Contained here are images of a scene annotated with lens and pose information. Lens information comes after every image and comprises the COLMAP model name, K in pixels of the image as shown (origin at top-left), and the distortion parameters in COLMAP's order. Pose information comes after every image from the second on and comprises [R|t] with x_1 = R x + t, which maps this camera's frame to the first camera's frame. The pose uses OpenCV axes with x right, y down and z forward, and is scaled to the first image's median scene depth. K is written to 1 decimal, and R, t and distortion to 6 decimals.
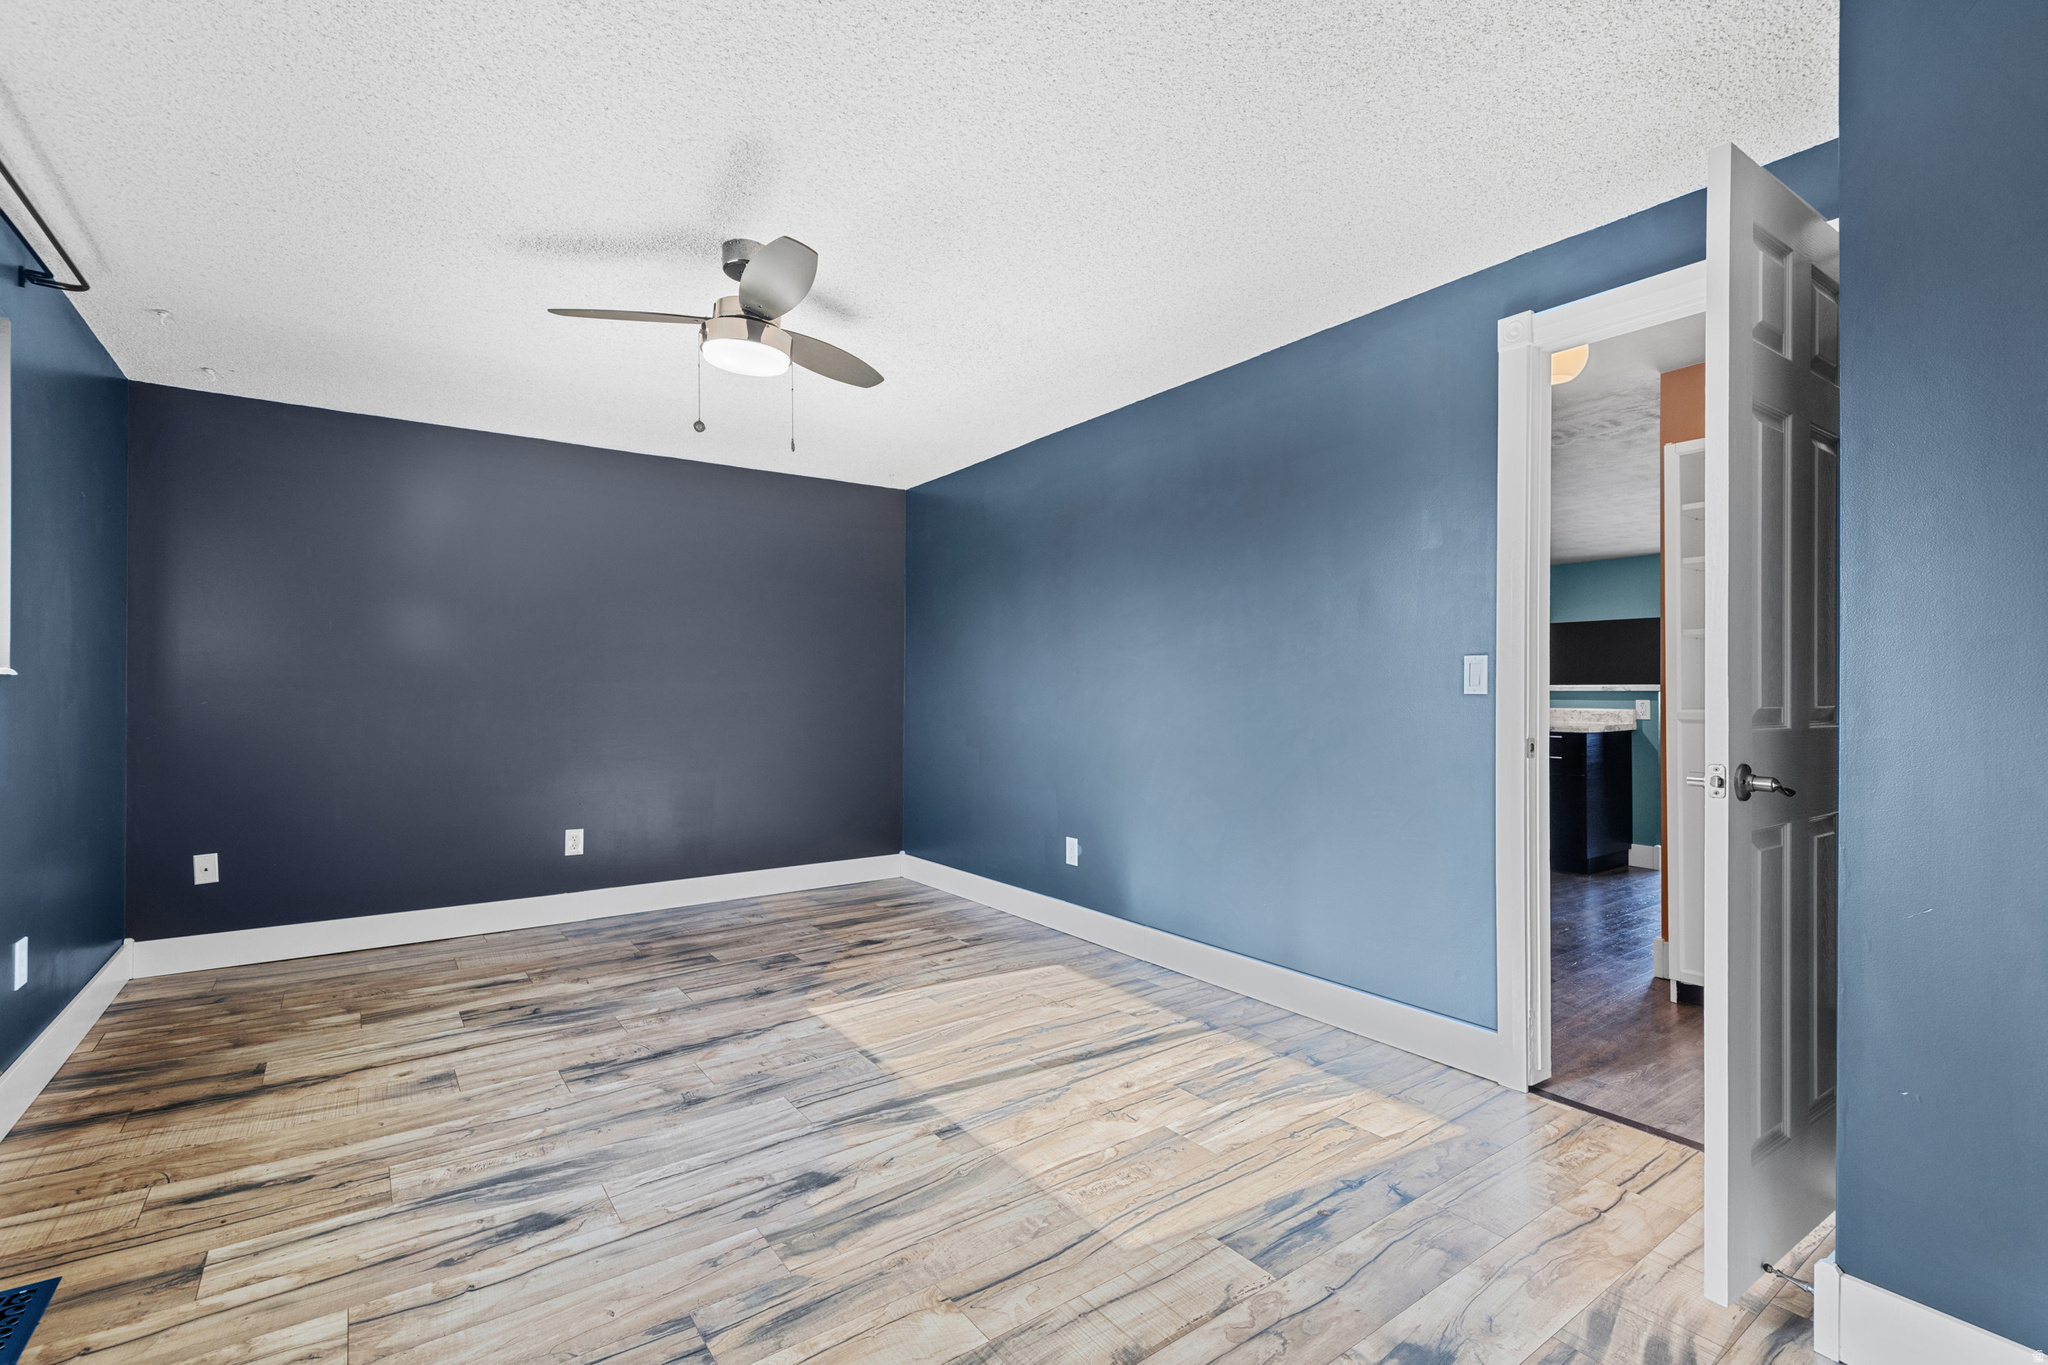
lens RADIAL K [[925.2, 0, 1026.1], [0, 925.2, 680.1], [0, 0, 1]] dist [0.019707, -0.010083]
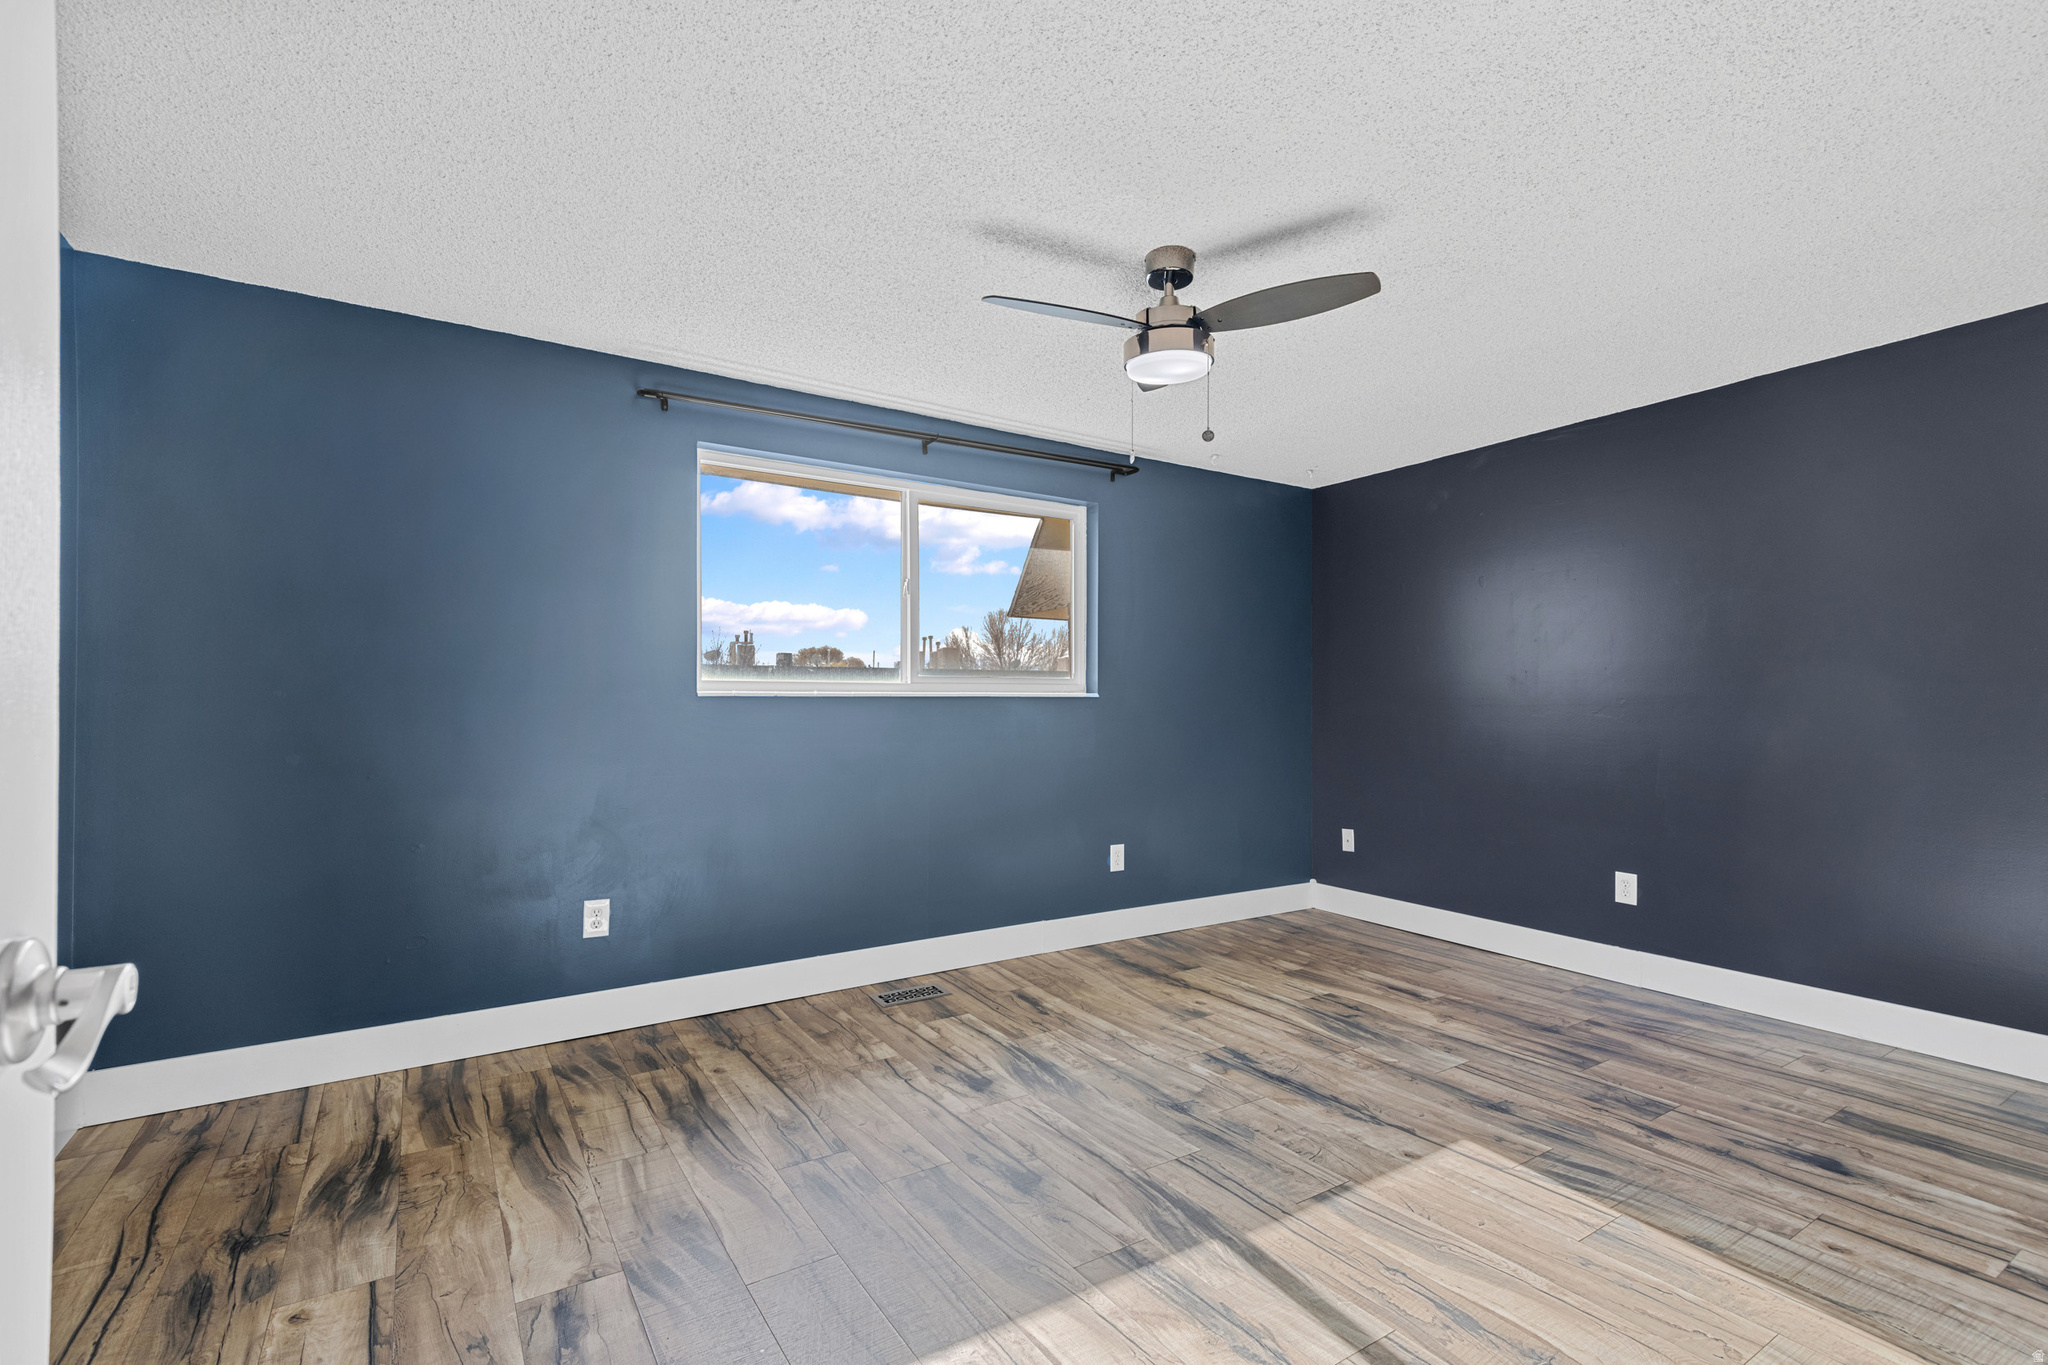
lens RADIAL K [[925.2, 0, 1023.9], [0, 925.2, 696.0], [0, 0, 1]] dist [0.019707, -0.010083]
pose [[-0.061253, -0.008429, -0.998087, 0.534272], [0.006499, 0.999940, -0.008844, 0.005803], [0.998101, -0.007028, -0.061195, 0.705602]]
